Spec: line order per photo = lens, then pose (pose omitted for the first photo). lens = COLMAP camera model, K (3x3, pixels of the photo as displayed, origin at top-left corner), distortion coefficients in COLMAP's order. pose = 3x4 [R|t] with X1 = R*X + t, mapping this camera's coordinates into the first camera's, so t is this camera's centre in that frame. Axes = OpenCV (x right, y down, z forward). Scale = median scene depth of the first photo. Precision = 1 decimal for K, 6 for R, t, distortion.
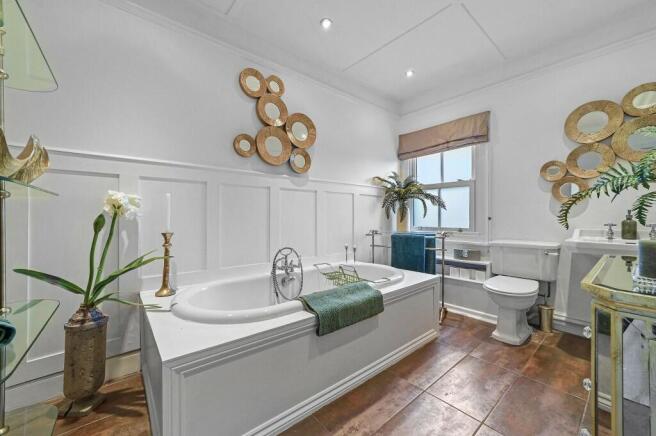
lens RADIAL K [[258.9, 0, 320.3], [0, 258.9, 234.5], [0, 0, 1]] dist [-0.001037, 0.000129]
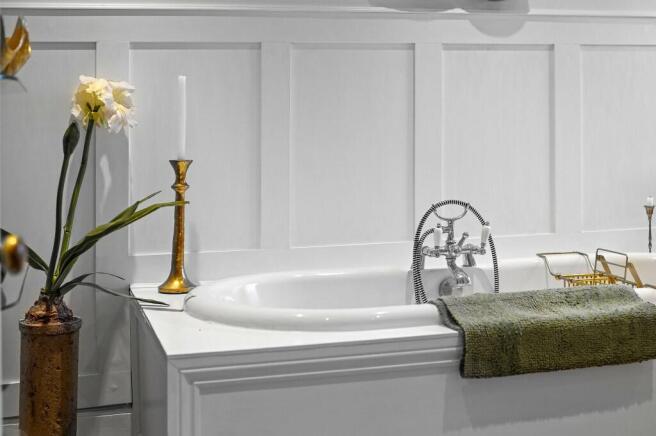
lens RADIAL K [[984.6, 0, 328.0], [0, 984.6, 218.0], [0, 0, 1]] dist [-0.030084, -0.138167]
pose [[0.921743, 0.012422, -0.387602, 0.345123], [-0.004228, 0.999749, 0.021986, 0.058392], [0.387778, -0.018627, 0.921565, -0.536870]]
